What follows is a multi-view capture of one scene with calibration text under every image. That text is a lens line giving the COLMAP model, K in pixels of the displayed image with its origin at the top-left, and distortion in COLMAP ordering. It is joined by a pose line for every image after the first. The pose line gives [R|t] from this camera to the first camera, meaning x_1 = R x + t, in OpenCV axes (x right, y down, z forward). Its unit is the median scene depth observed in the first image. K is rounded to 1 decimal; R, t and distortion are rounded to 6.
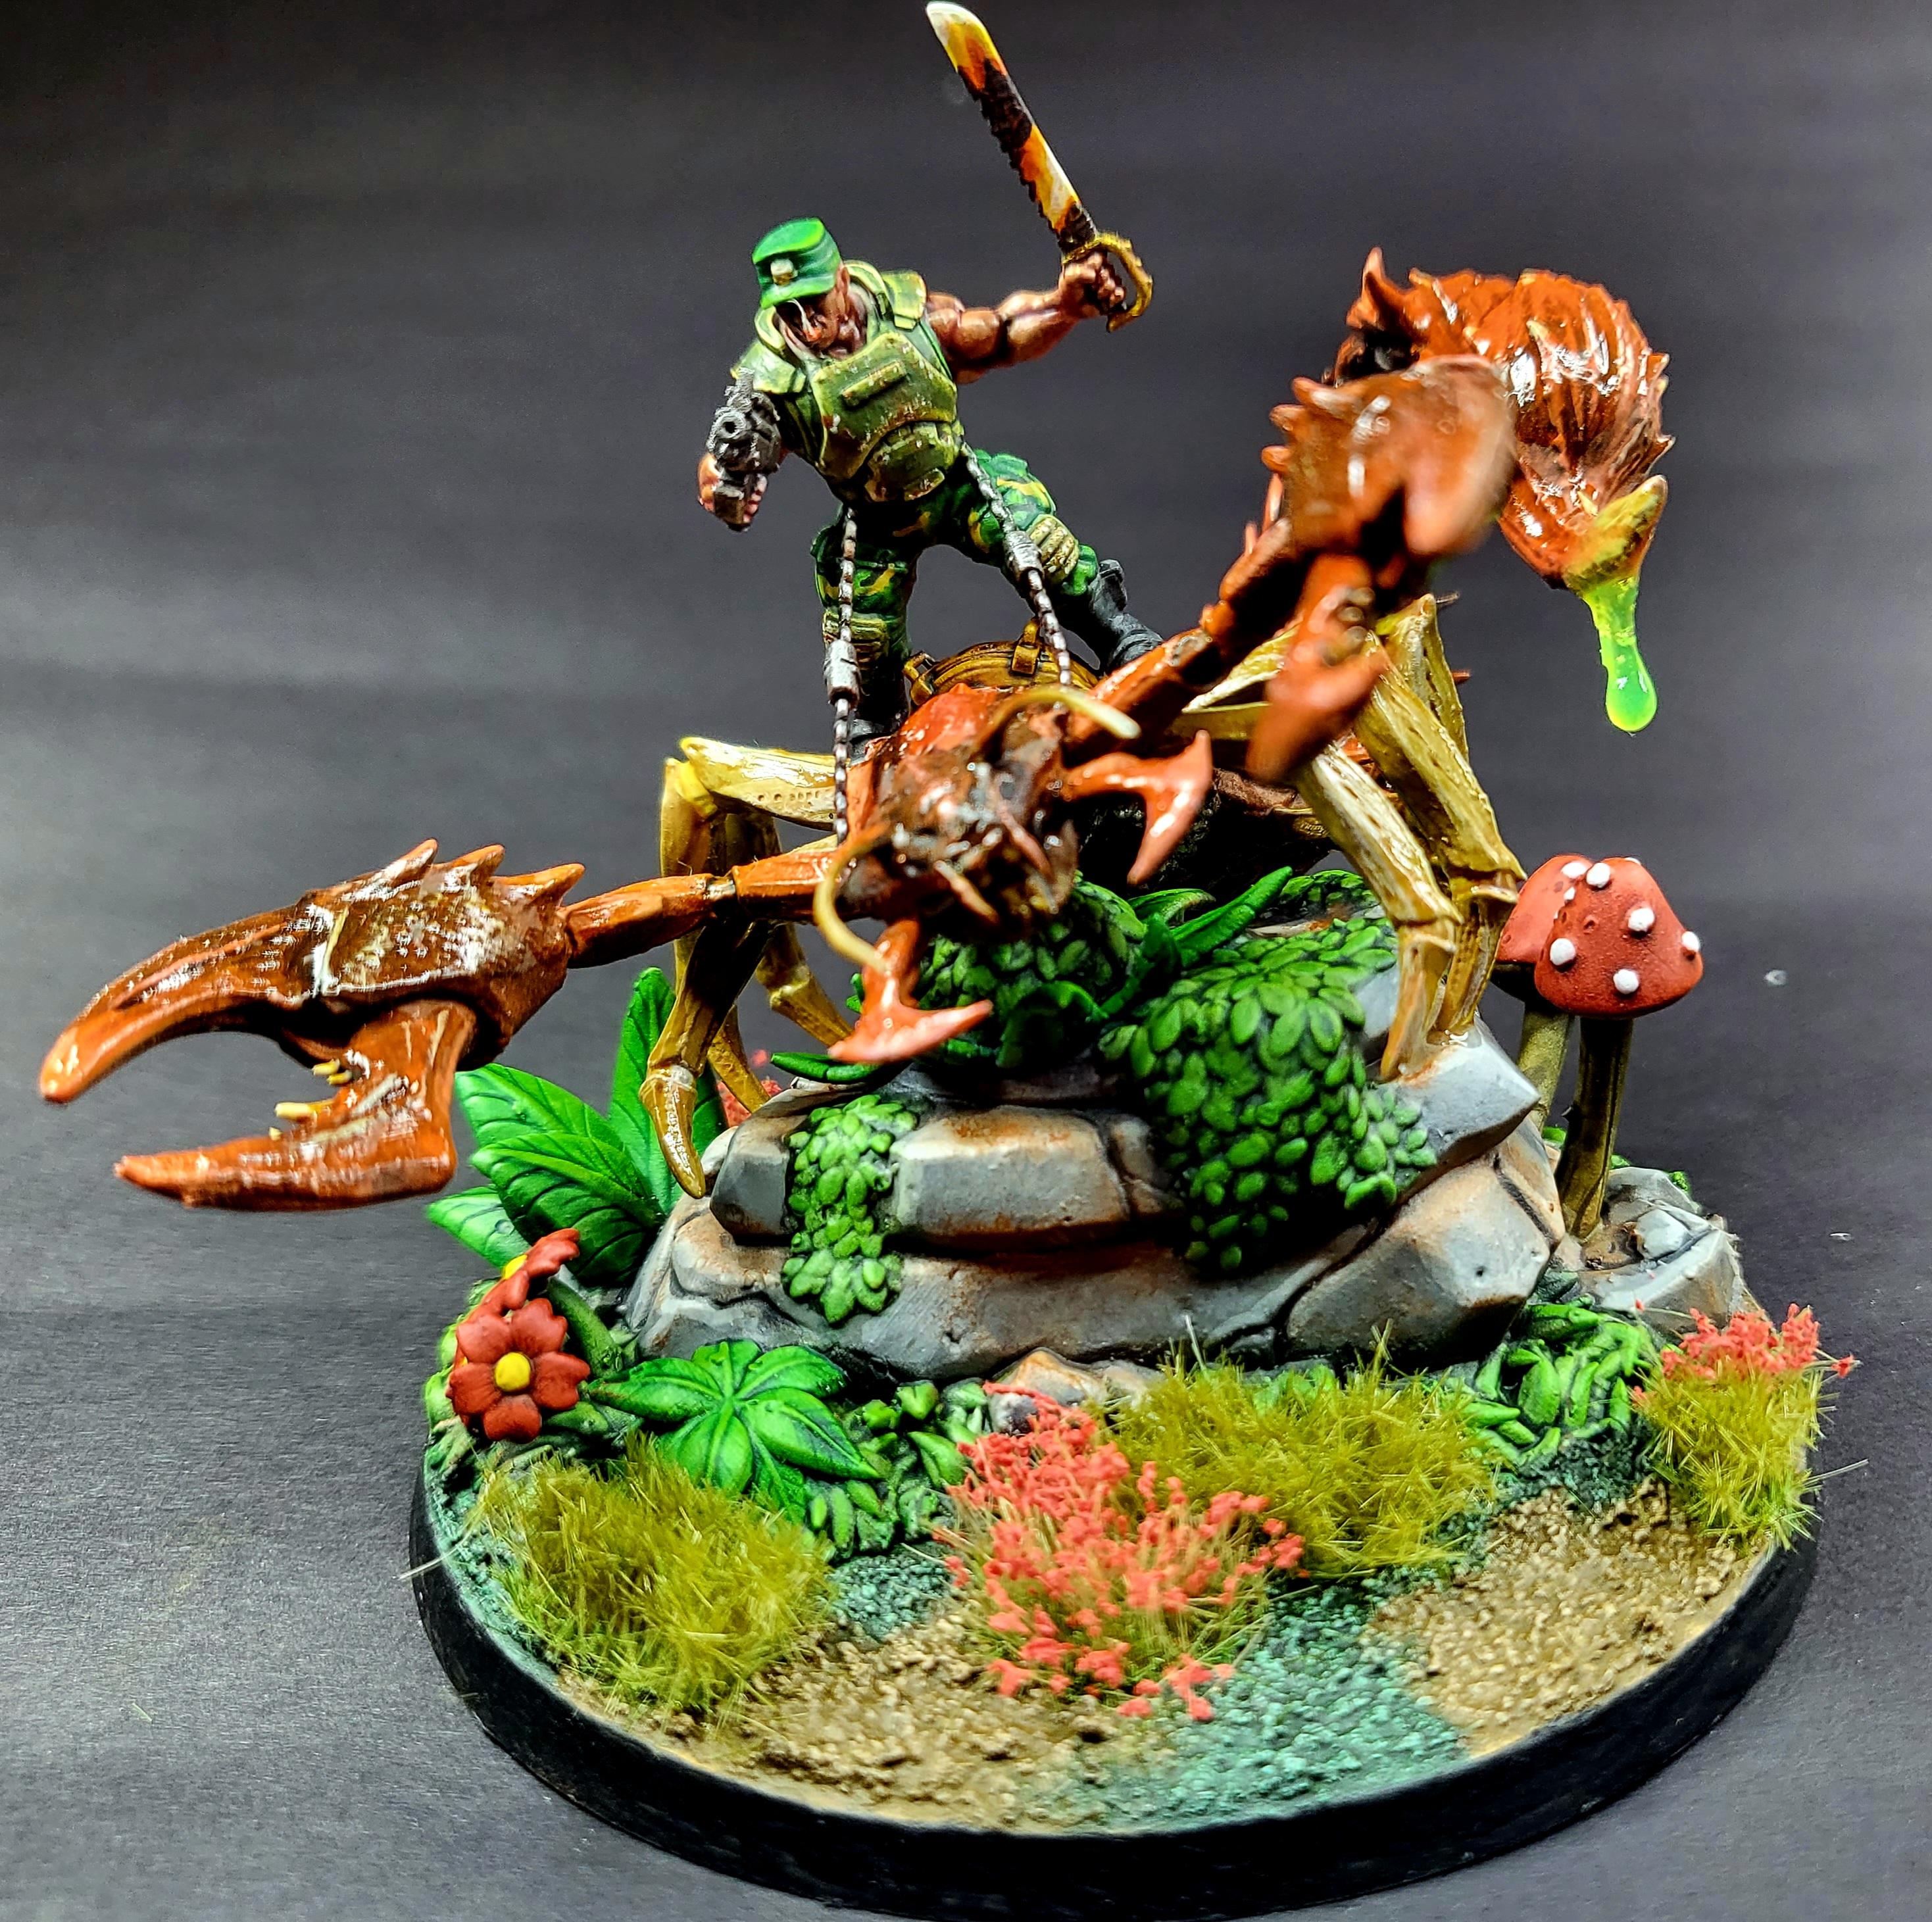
lens RADIAL K [[2182.7, 0, 1101.4], [0, 2182.7, 954.4], [0, 0, 1]] dist [-0.049844, 0.000000]
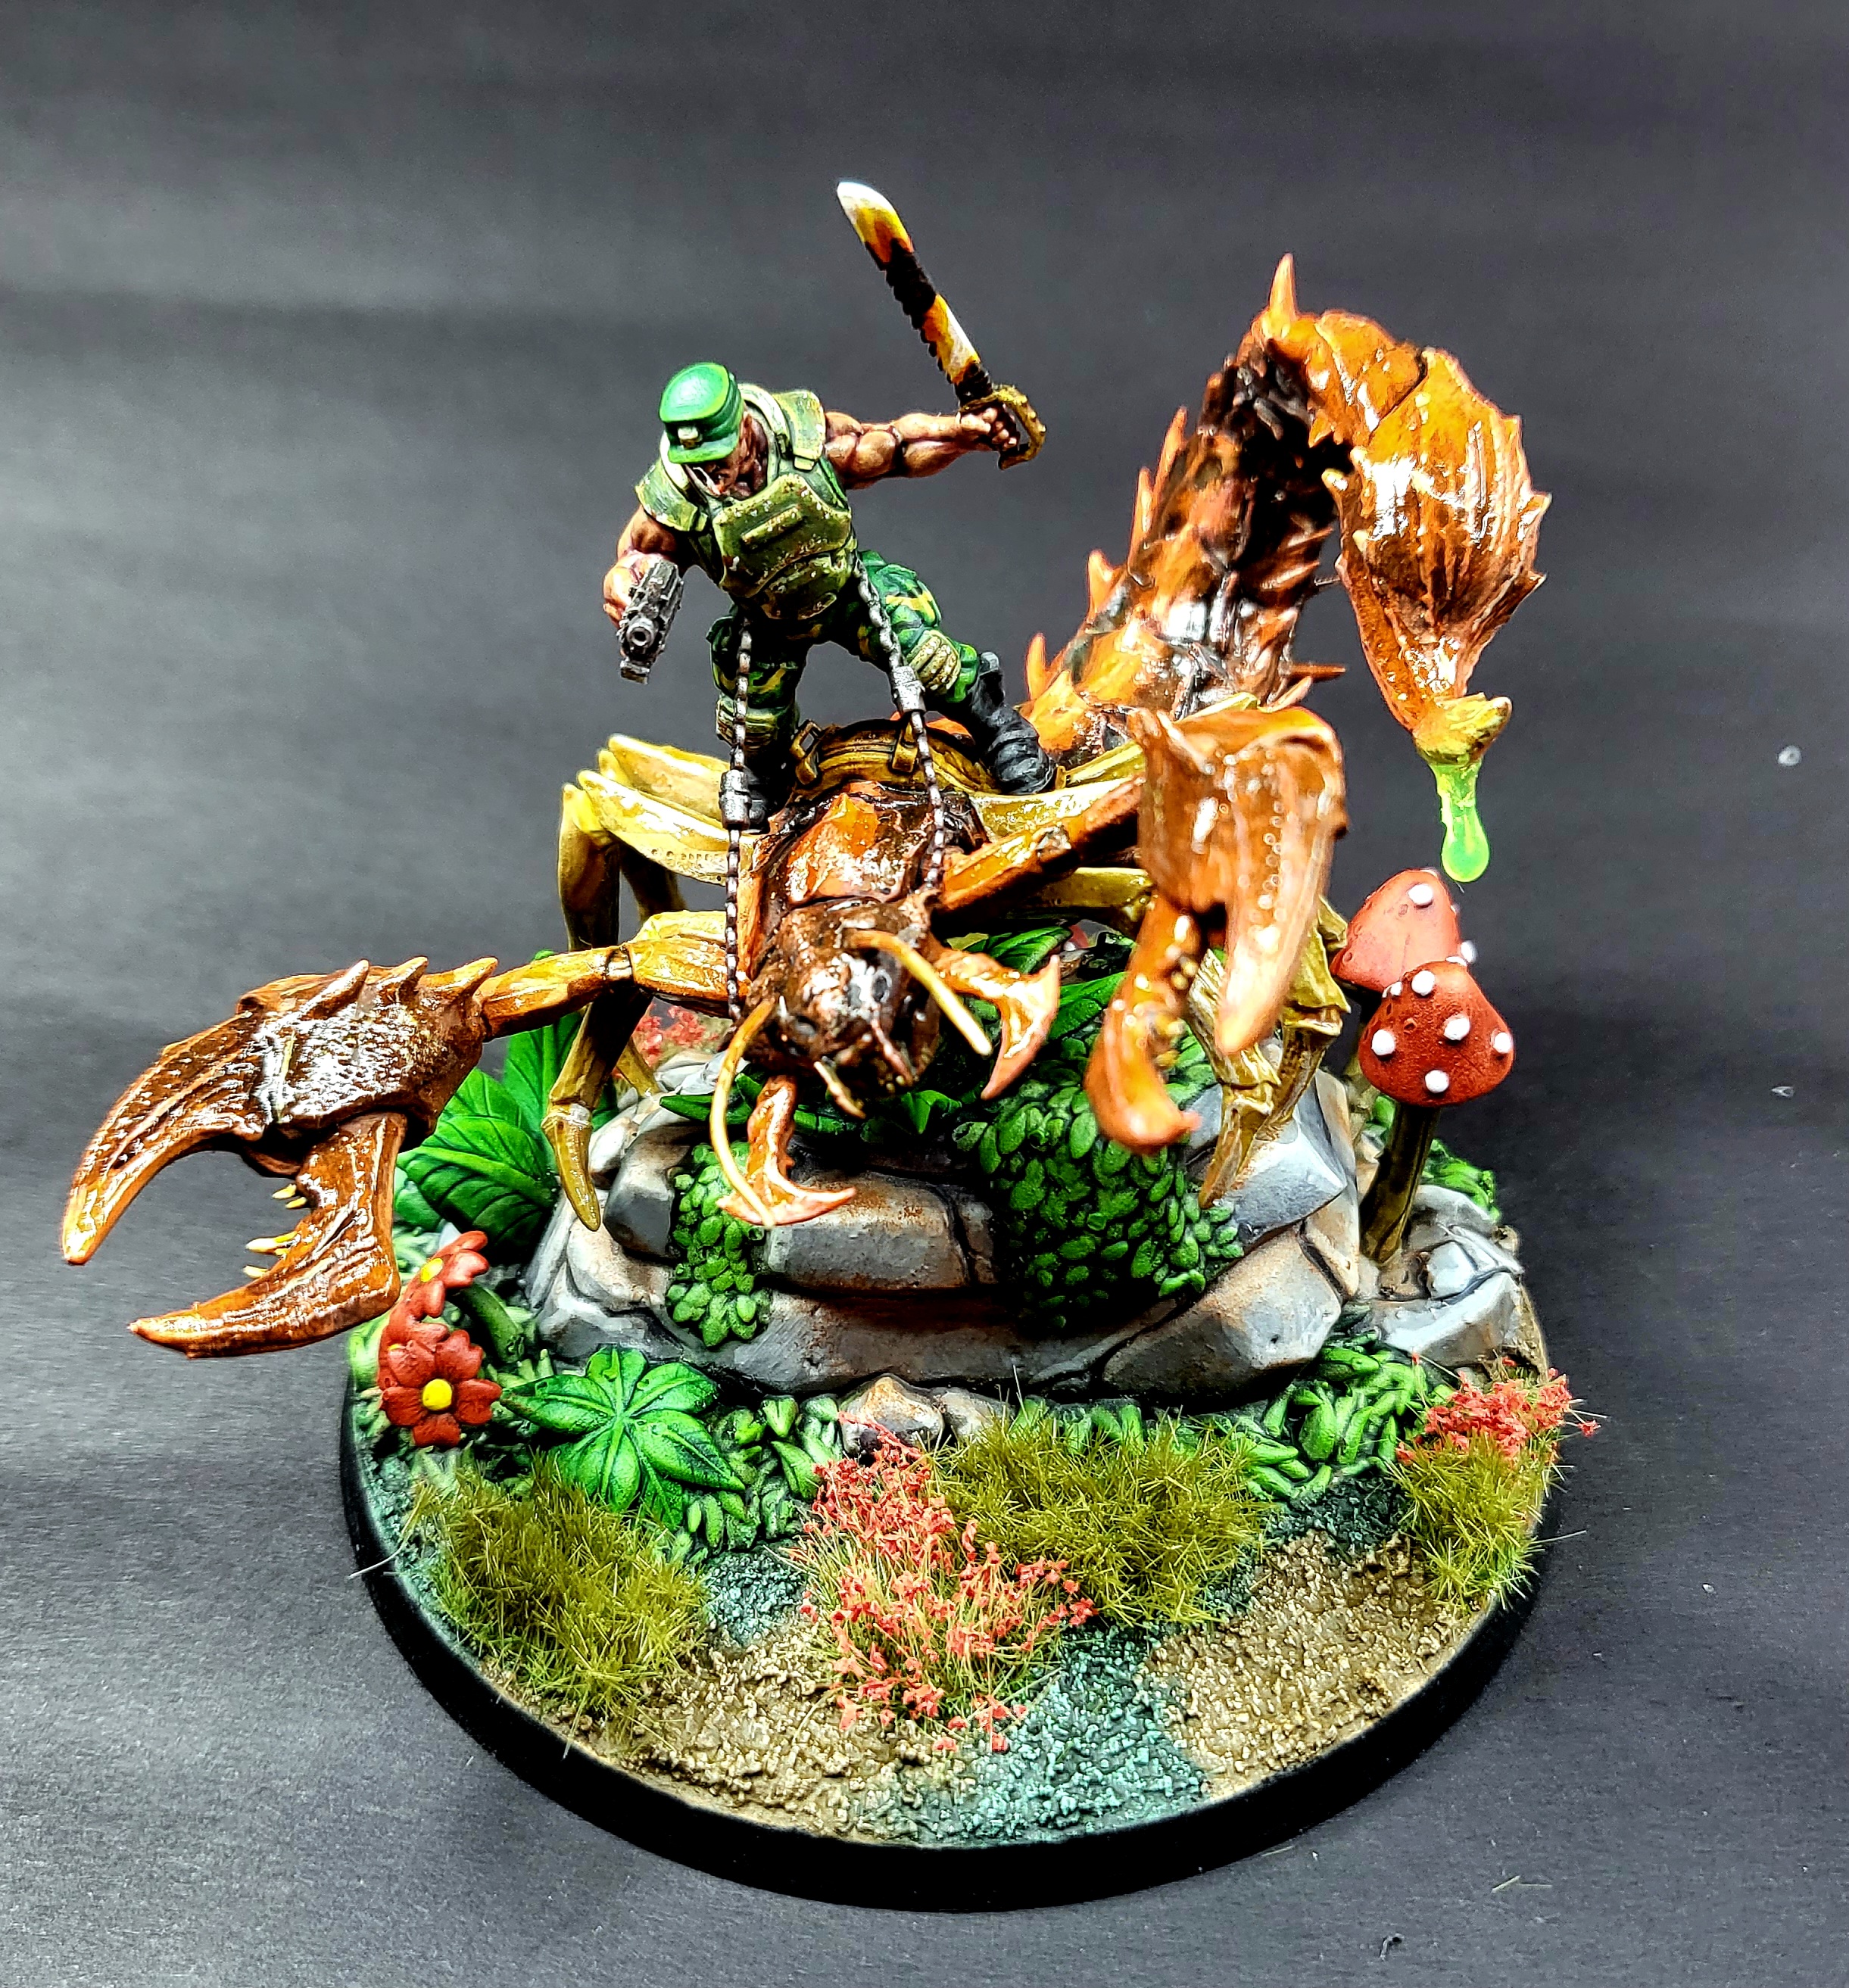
lens RADIAL K [[2508.1, 0, 915.1], [0, 2508.1, 994.5], [0, 0, 1]] dist [-0.014579, 0.000000]
pose [[0.998113, 0.058543, -0.018535, -0.000728], [-0.050840, 0.957103, 0.285253, -0.396721], [0.034440, -0.283772, 0.958273, -0.218940]]
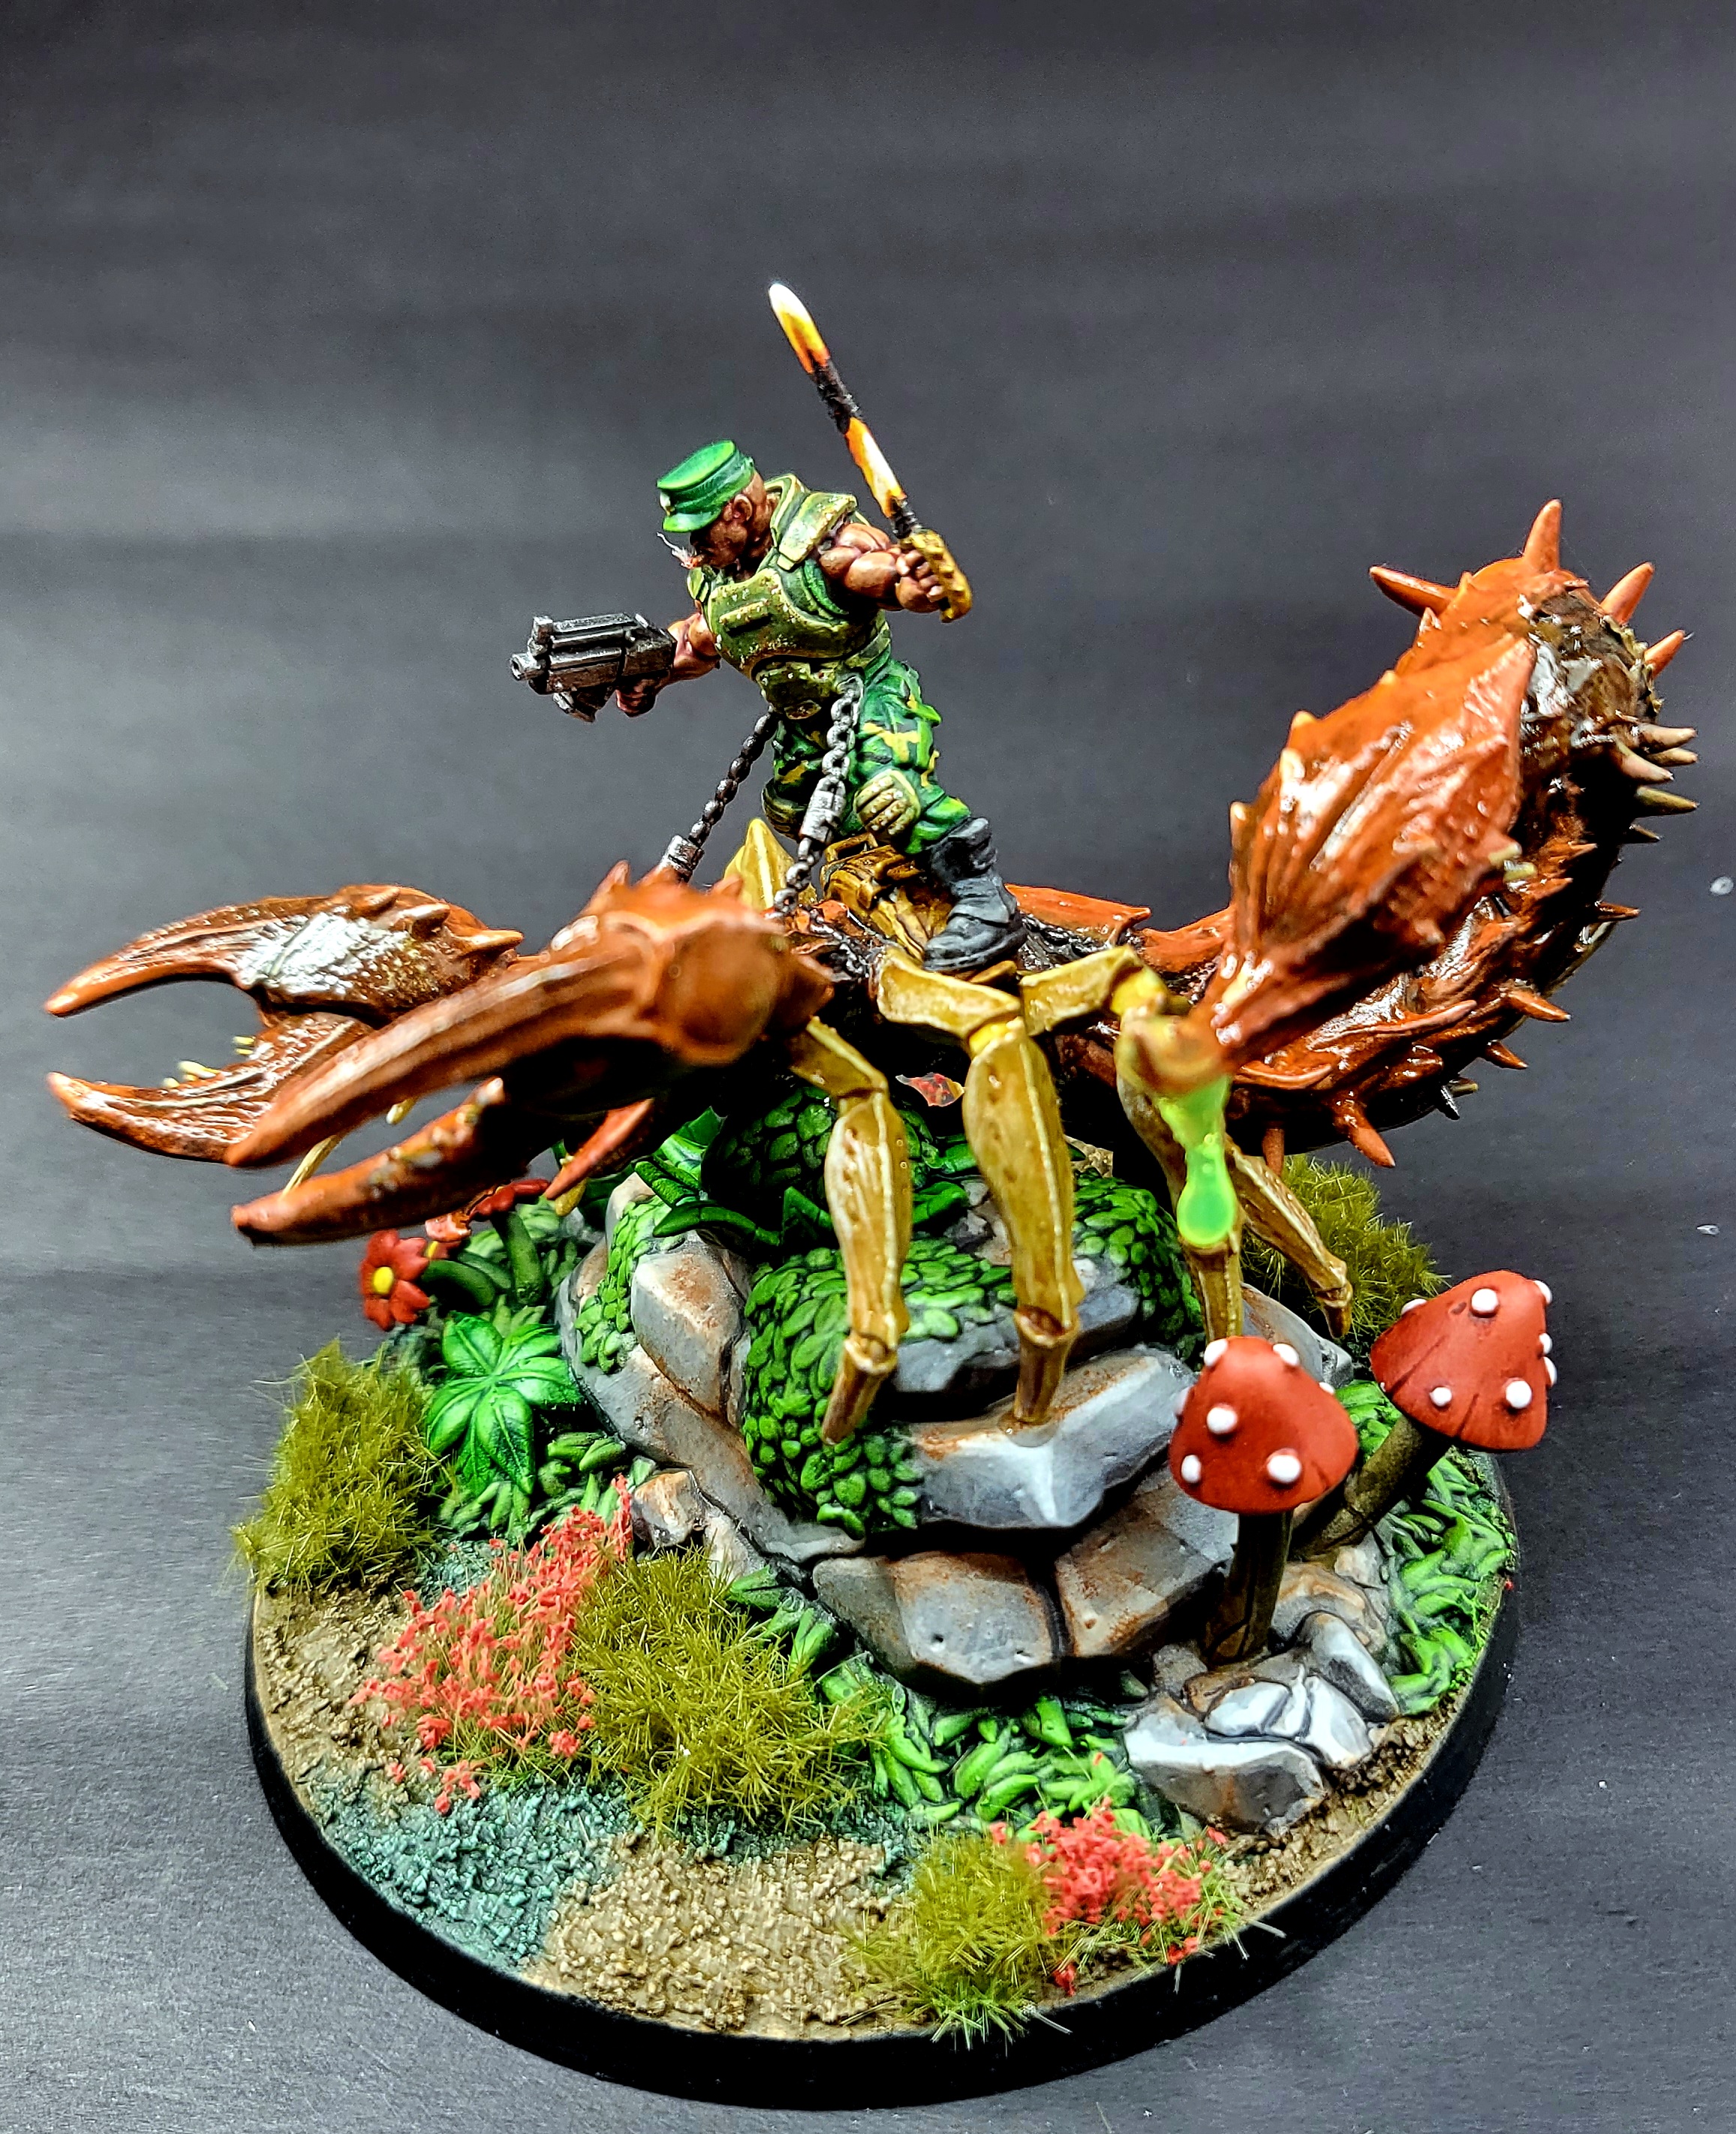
lens RADIAL K [[2454.1, 0, 869.4], [0, 2454.1, 1067.7], [0, 0, 1]] dist [-0.023023, 0.000000]
pose [[0.619362, 0.423985, -0.660778, 0.806143], [-0.204052, 0.899651, 0.385994, -0.536291], [0.758125, -0.104237, 0.643725, 0.264605]]
